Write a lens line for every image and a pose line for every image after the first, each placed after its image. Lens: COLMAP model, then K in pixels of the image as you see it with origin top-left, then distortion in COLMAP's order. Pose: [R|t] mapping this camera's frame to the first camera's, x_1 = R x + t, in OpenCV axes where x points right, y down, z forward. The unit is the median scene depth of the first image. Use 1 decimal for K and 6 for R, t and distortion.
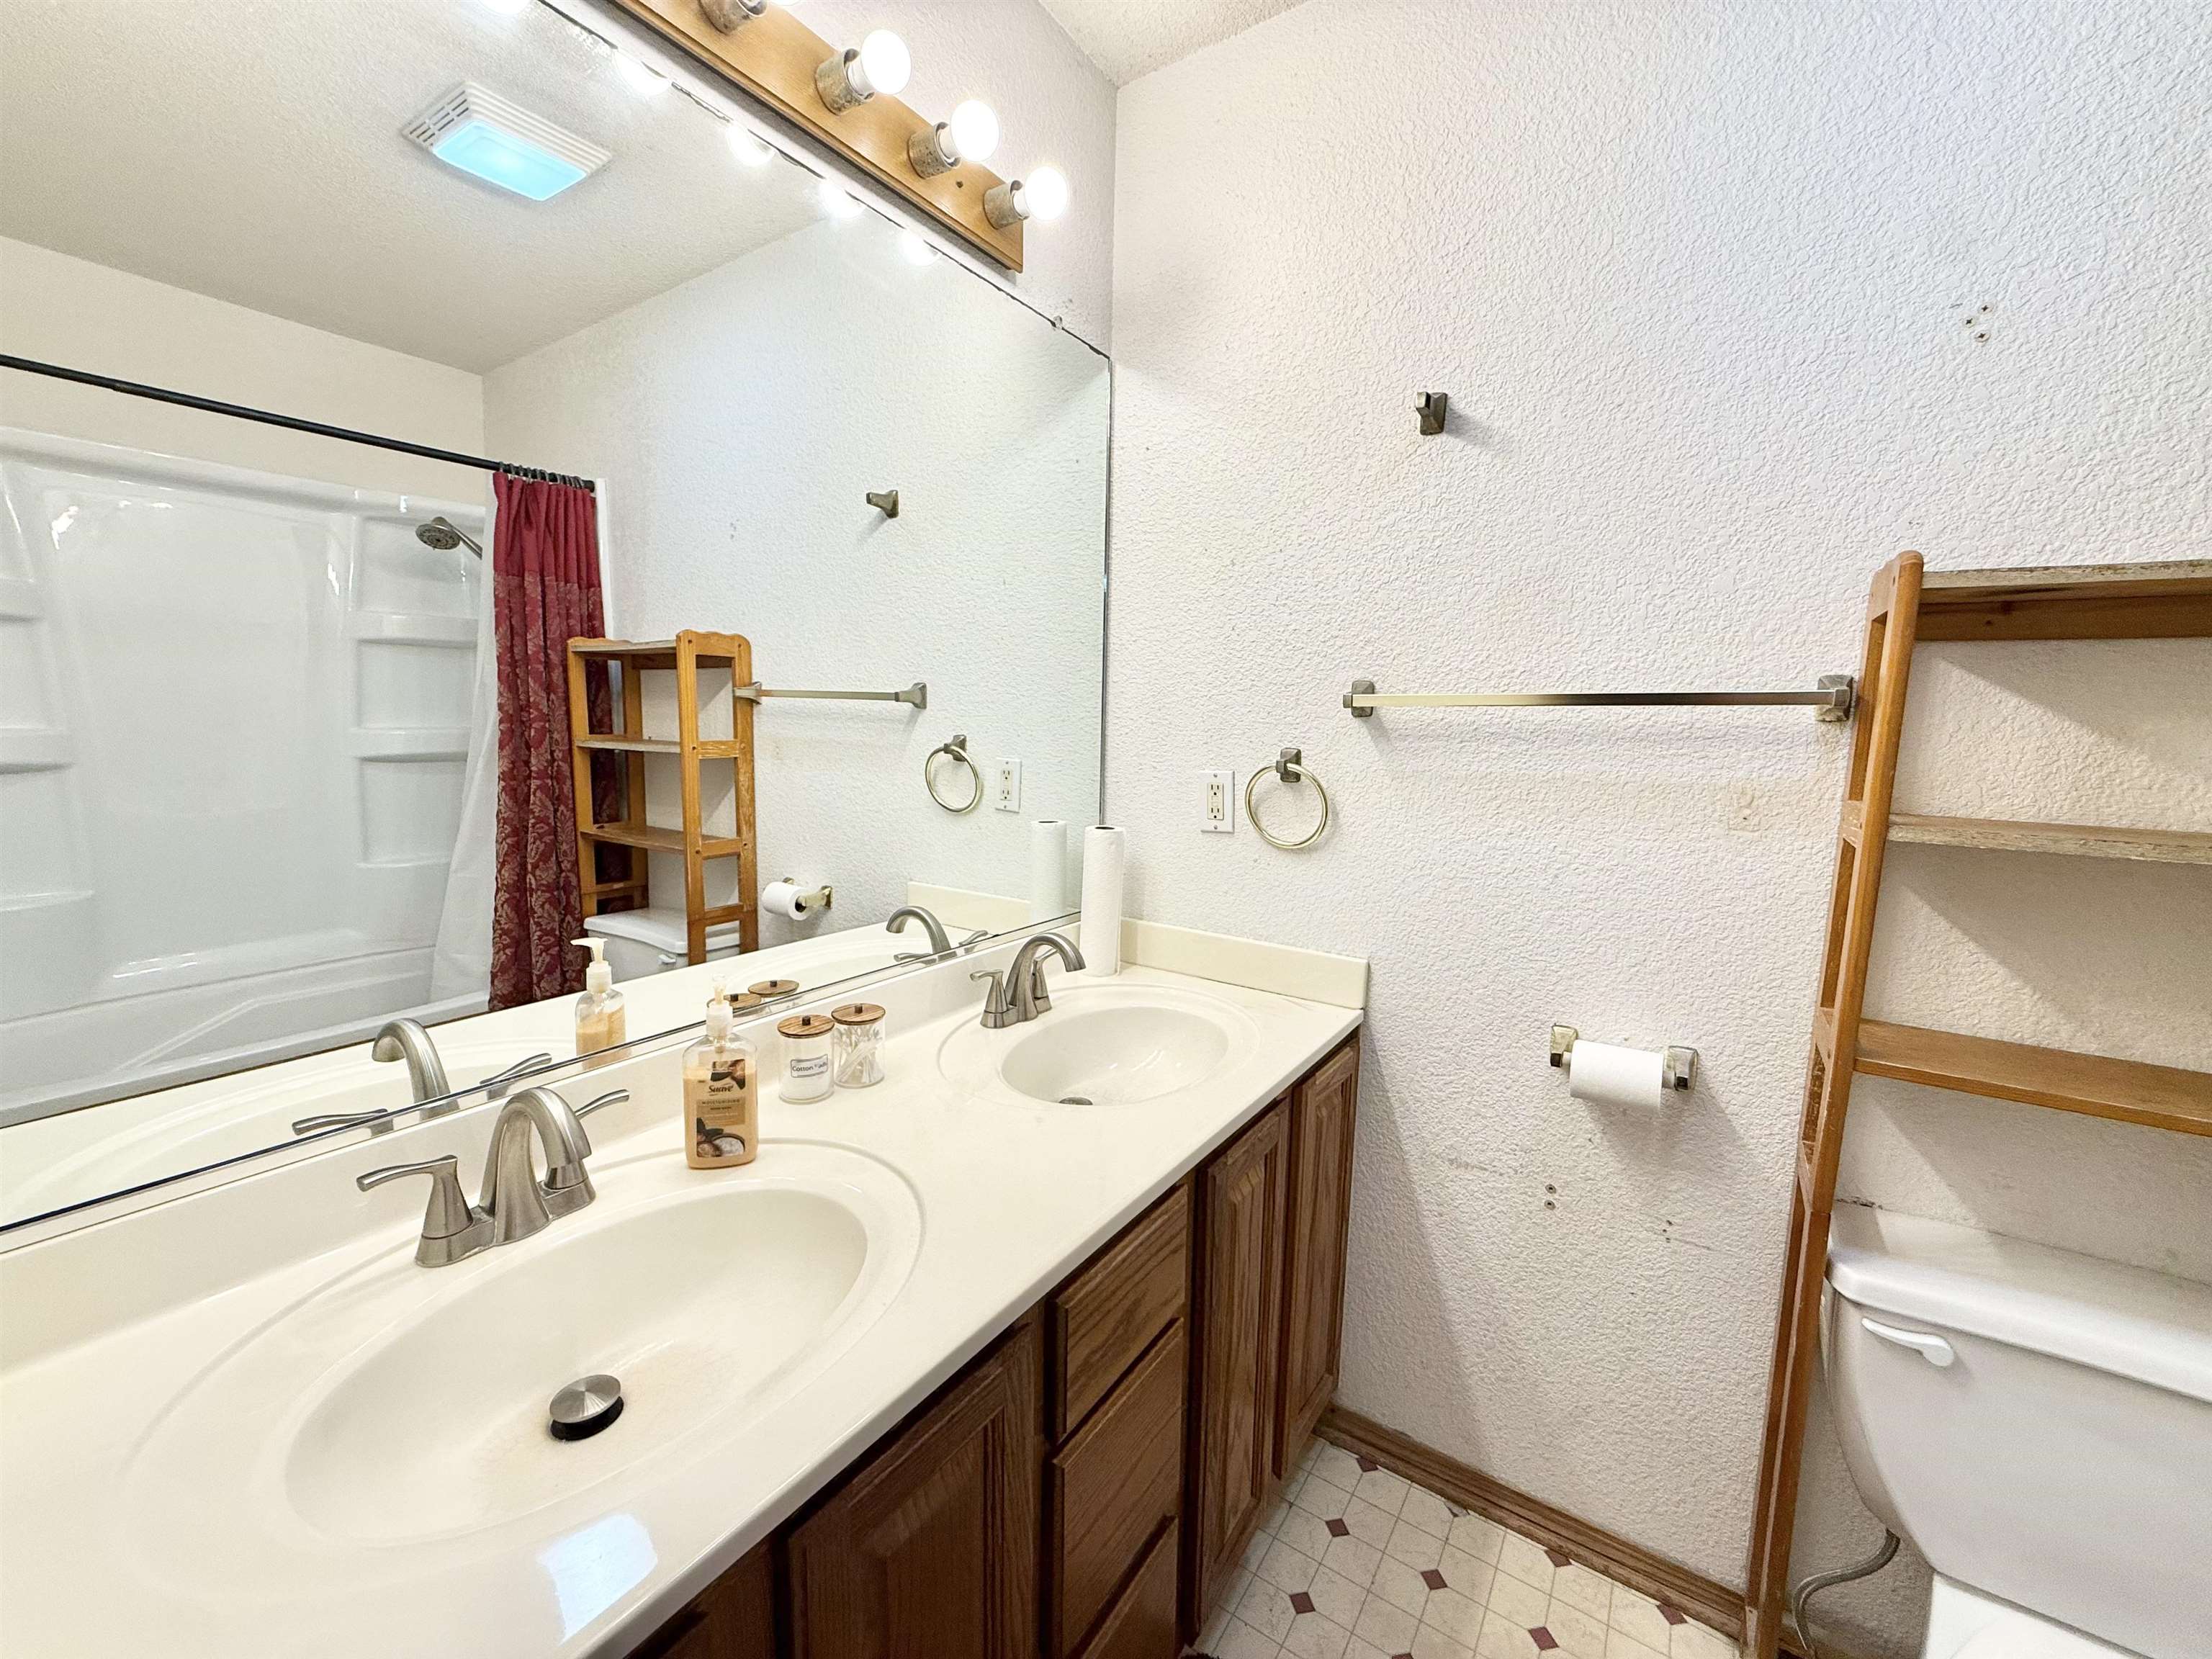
lens RADIAL K [[884.2, 0, 1099.4], [0, 884.2, 831.9], [0, 0, 1]] dist [-0.000617, 0.000330]
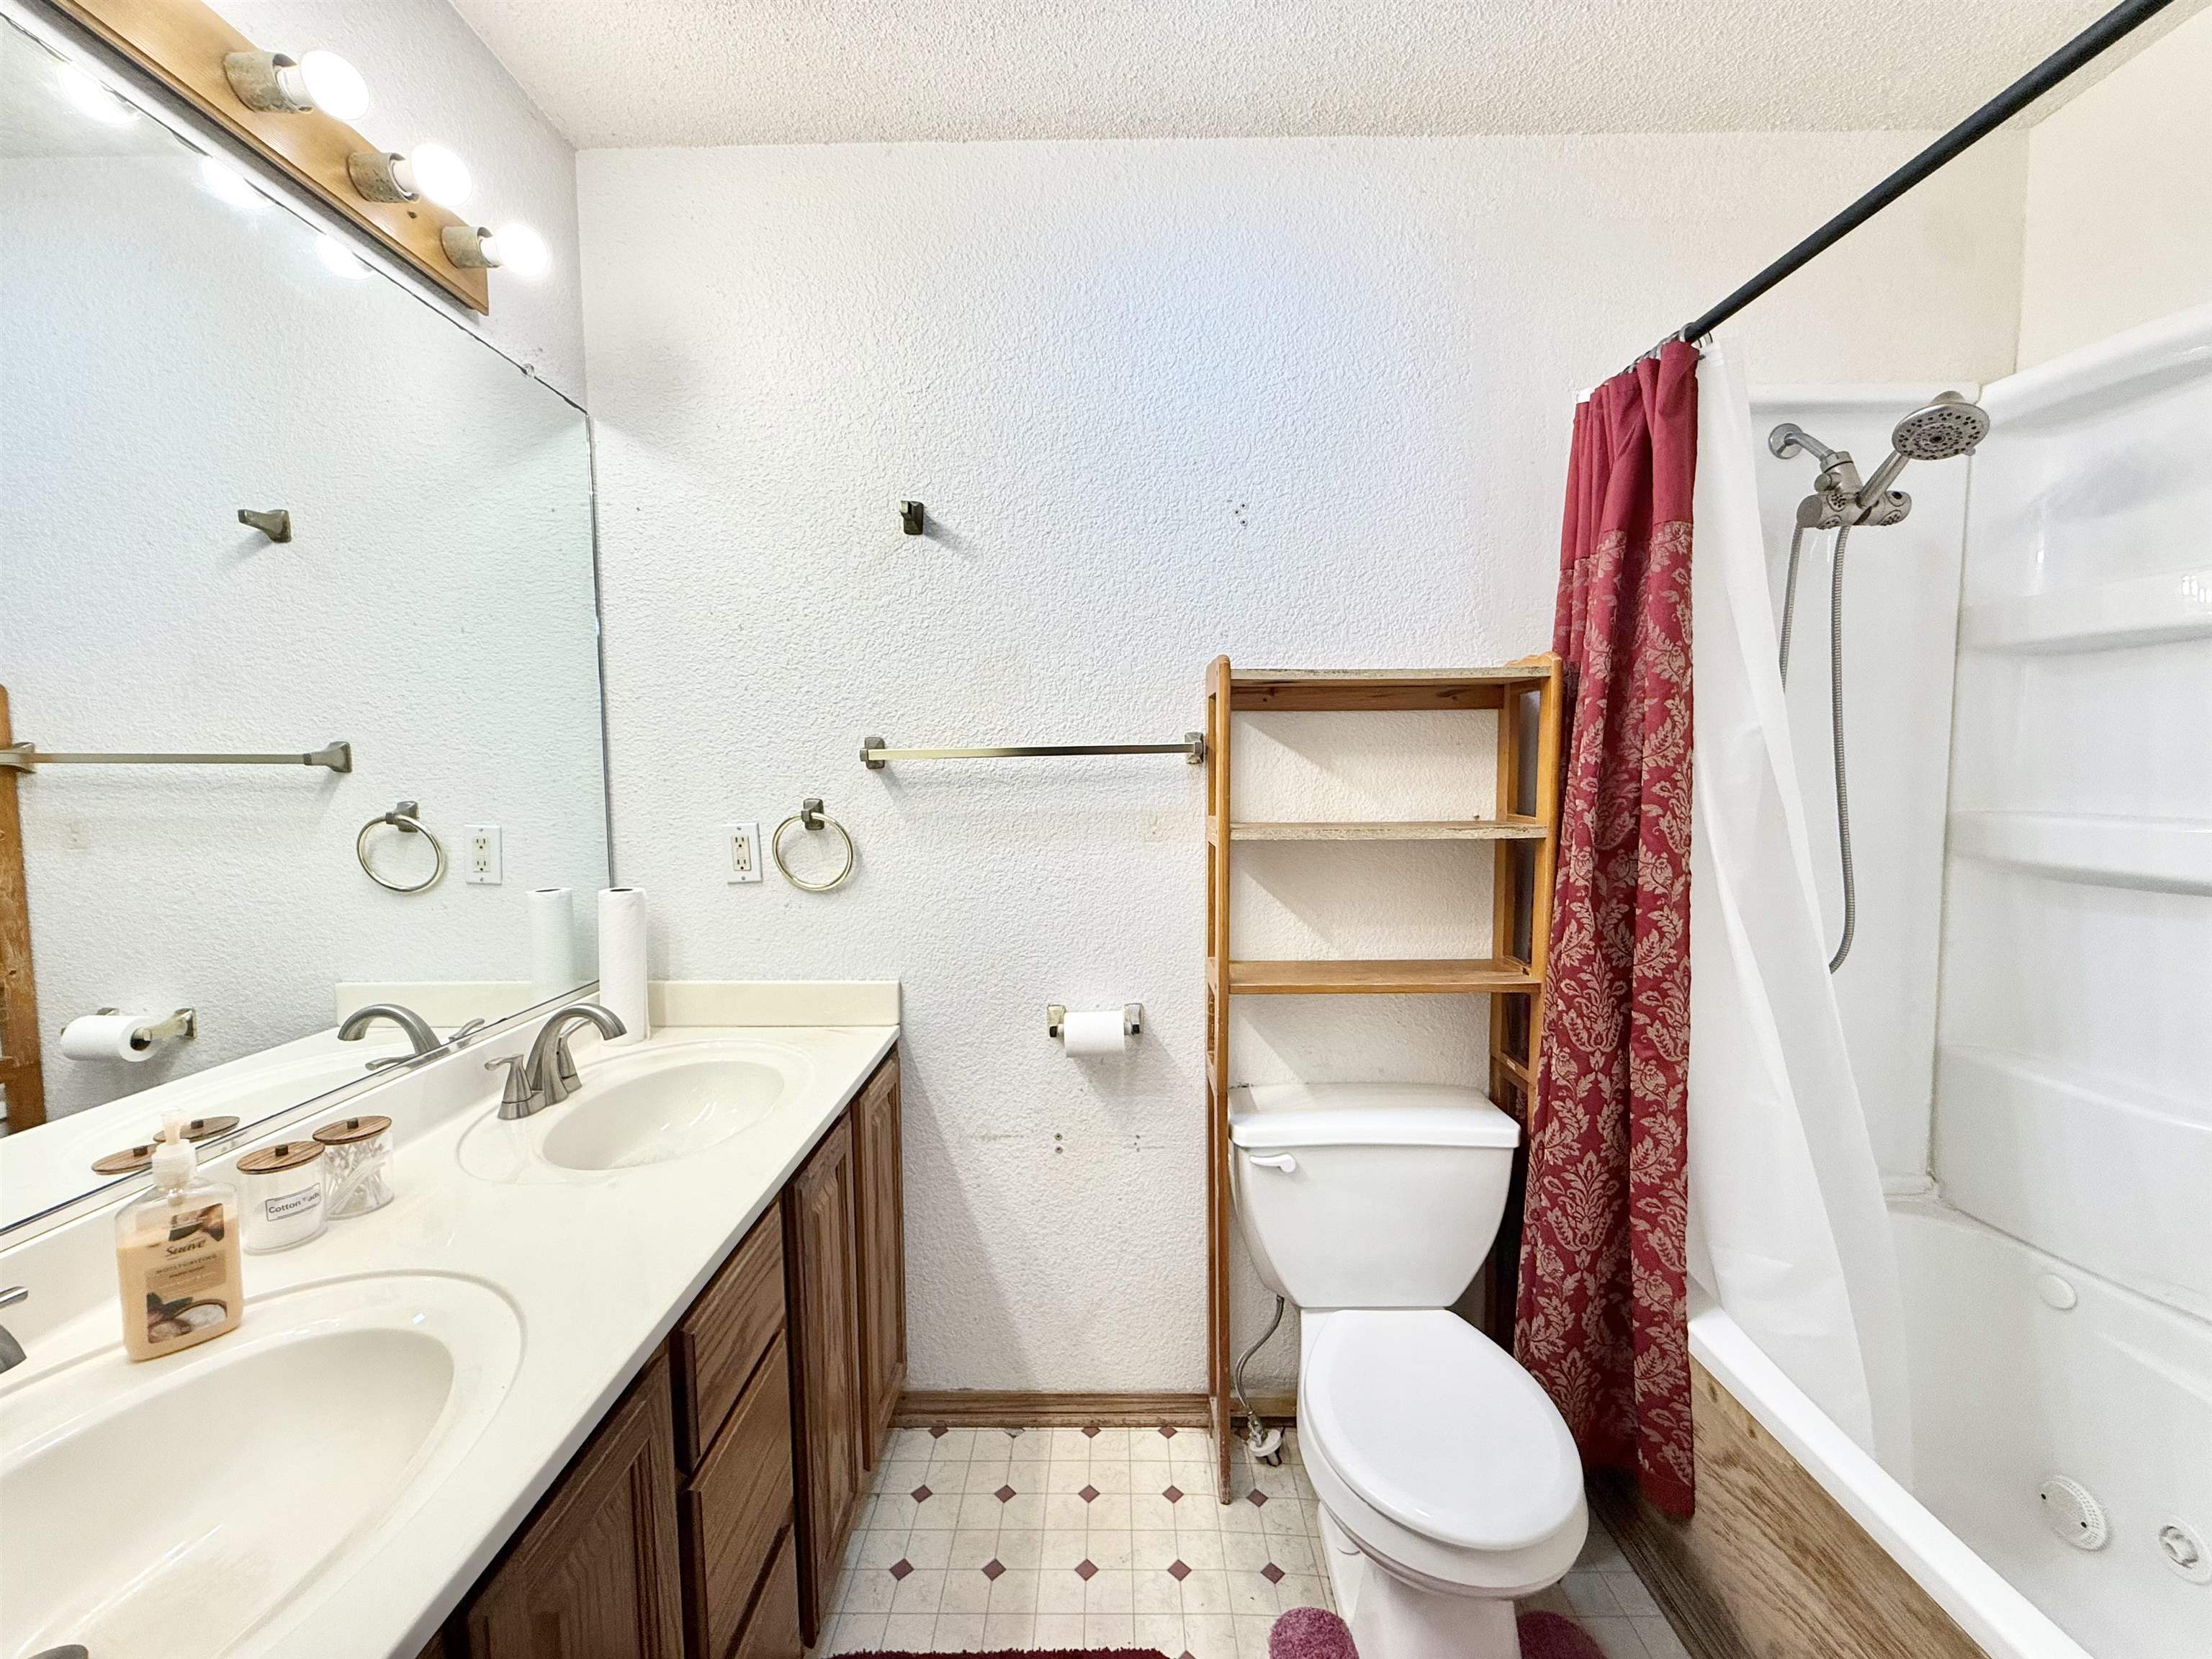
lens RADIAL K [[884.2, 0, 1099.4], [0, 884.2, 831.9], [0, 0, 1]] dist [-0.000617, 0.000330]
pose [[0.833475, -0.068560, 0.548288, -0.102891], [0.097084, 0.995007, -0.023162, 0.006656], [-0.543962, 0.072535, 0.835969, -0.118283]]
